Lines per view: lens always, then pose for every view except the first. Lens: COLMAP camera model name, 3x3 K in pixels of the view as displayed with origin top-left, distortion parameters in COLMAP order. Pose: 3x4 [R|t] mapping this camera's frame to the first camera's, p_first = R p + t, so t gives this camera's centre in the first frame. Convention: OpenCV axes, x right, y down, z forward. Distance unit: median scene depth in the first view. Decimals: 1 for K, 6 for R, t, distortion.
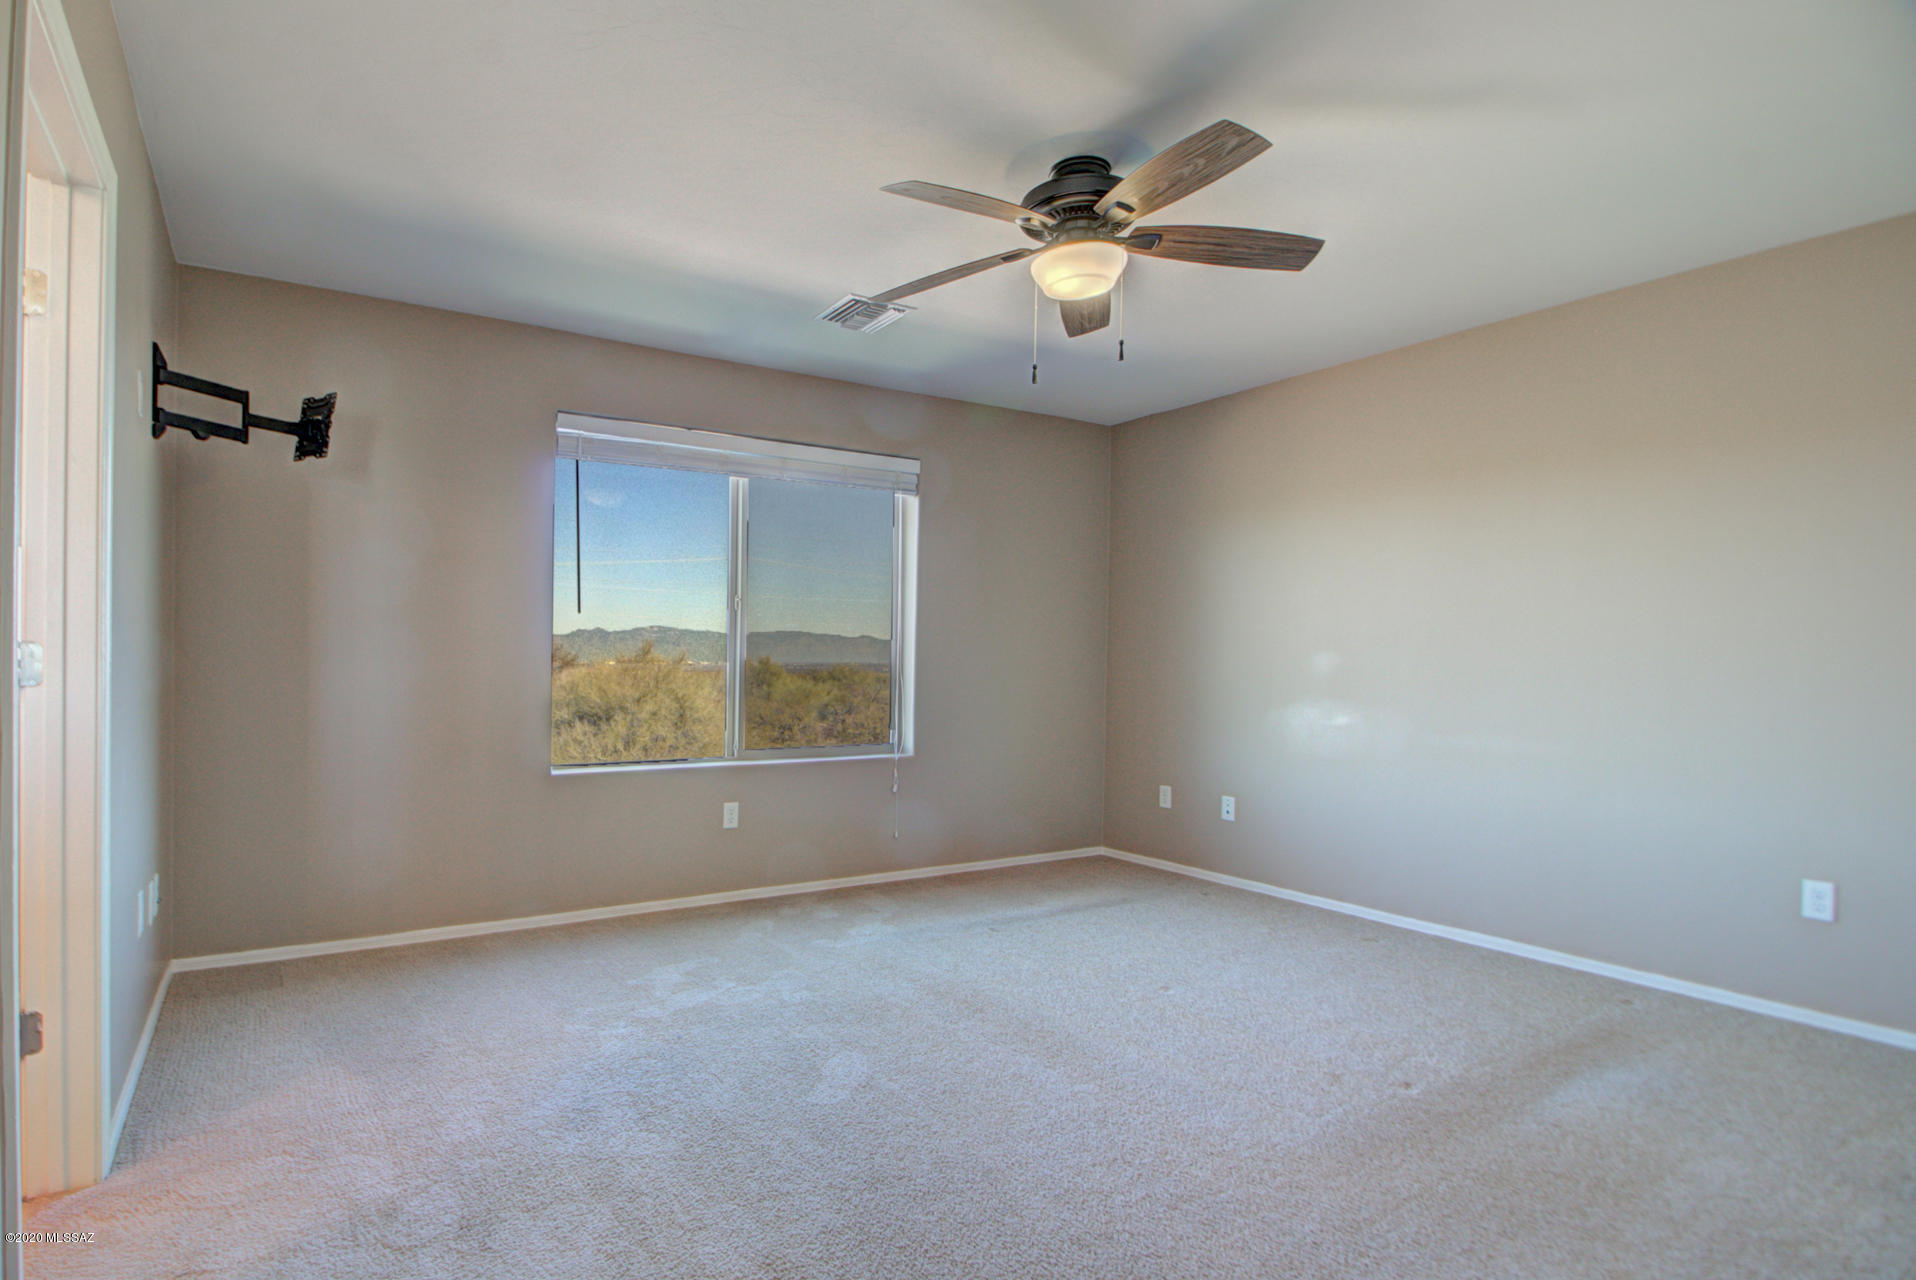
lens RADIAL K [[790.5, 0, 957.9], [0, 790.5, 666.2], [0, 0, 1]] dist [-0.000231, -0.000021]
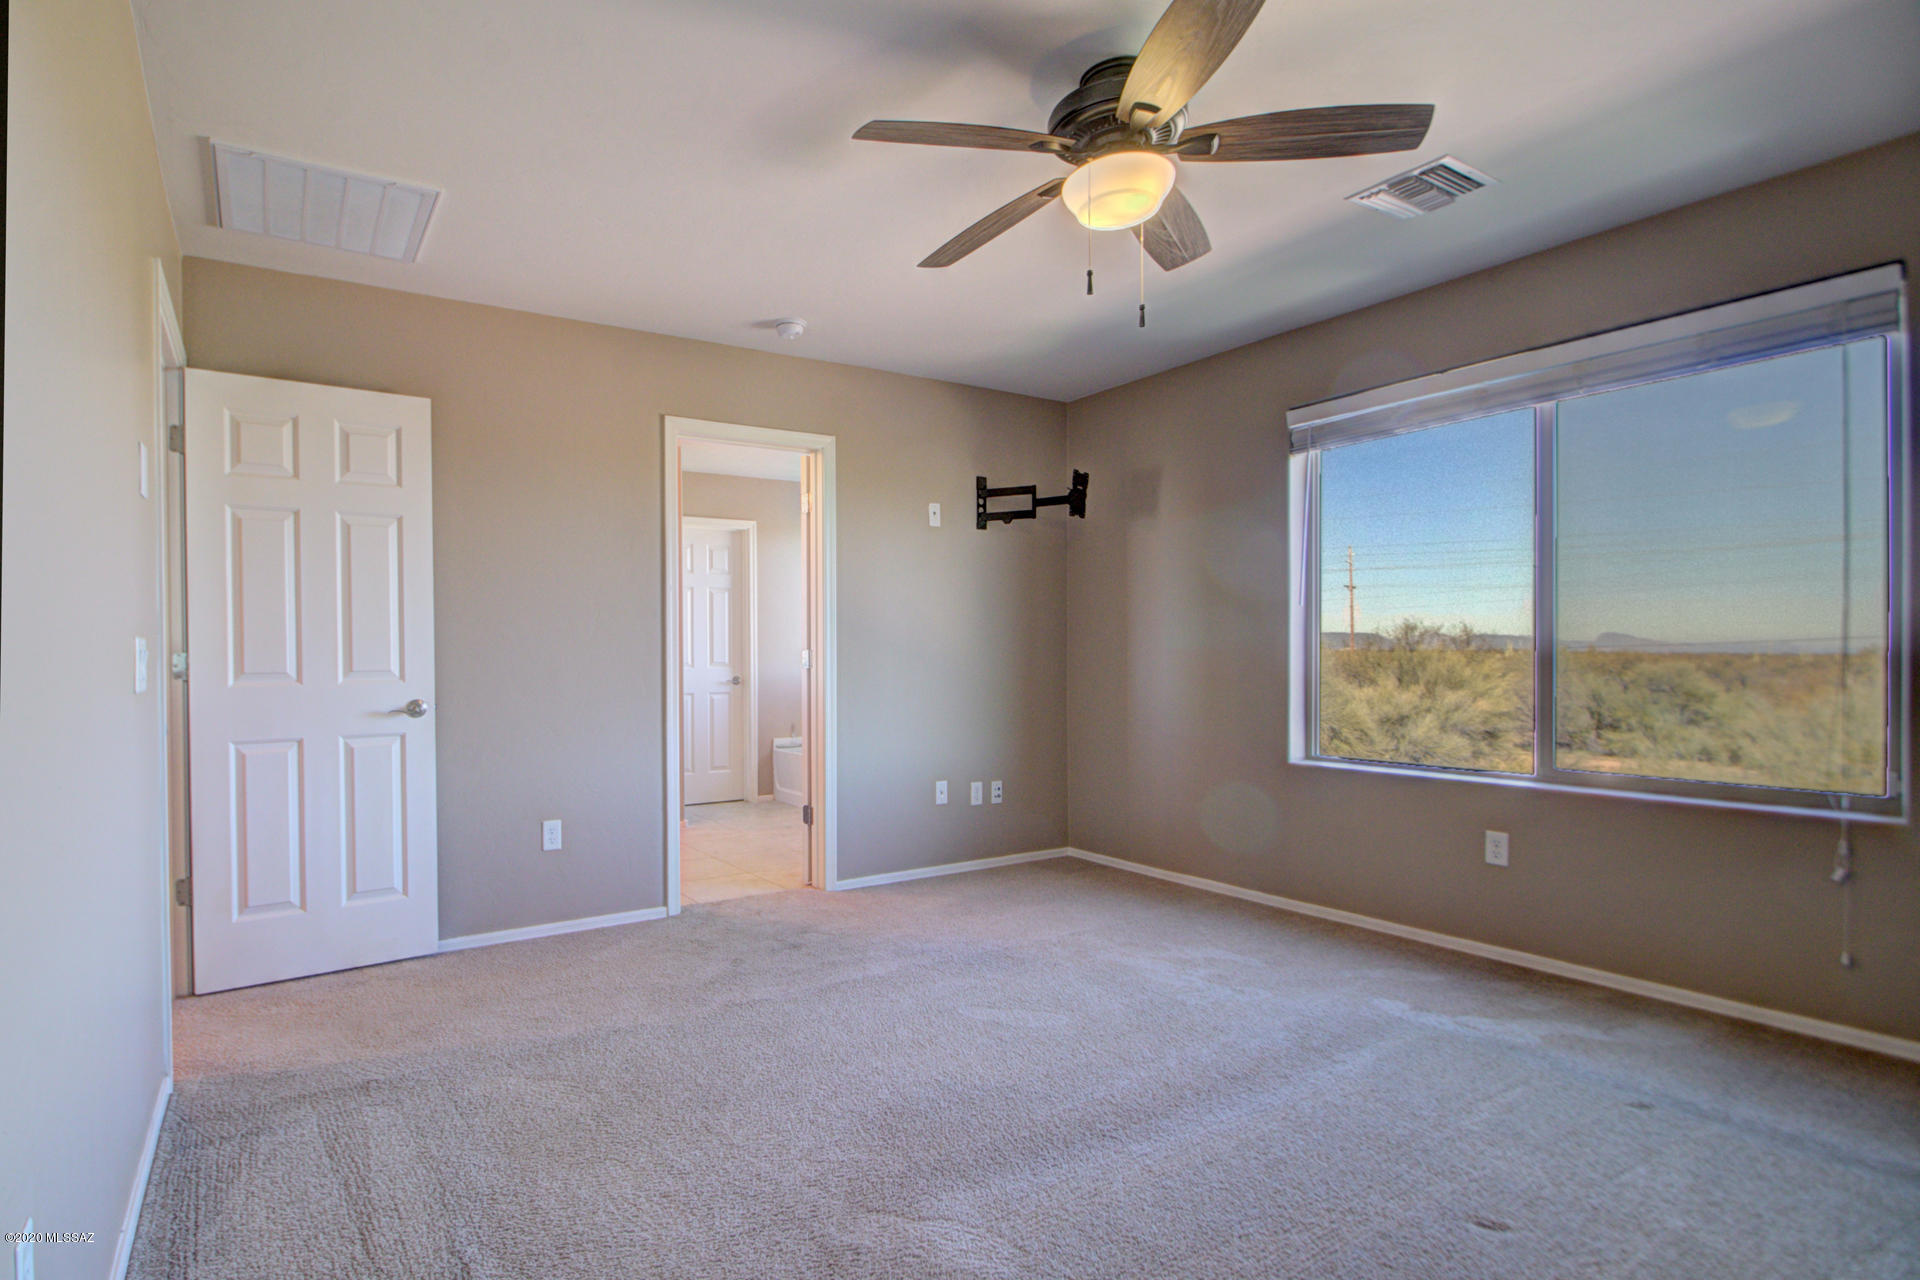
lens RADIAL K [[1016.2, 0, 960.0], [0, 1016.2, 640.0], [0, 0, 1]] dist [-0.000714, -0.000349]
pose [[0.129737, -0.015718, -0.991424, 1.013130], [0.010594, 0.999839, -0.014465, -0.011512], [0.991492, -0.008626, 0.129882, 0.551496]]
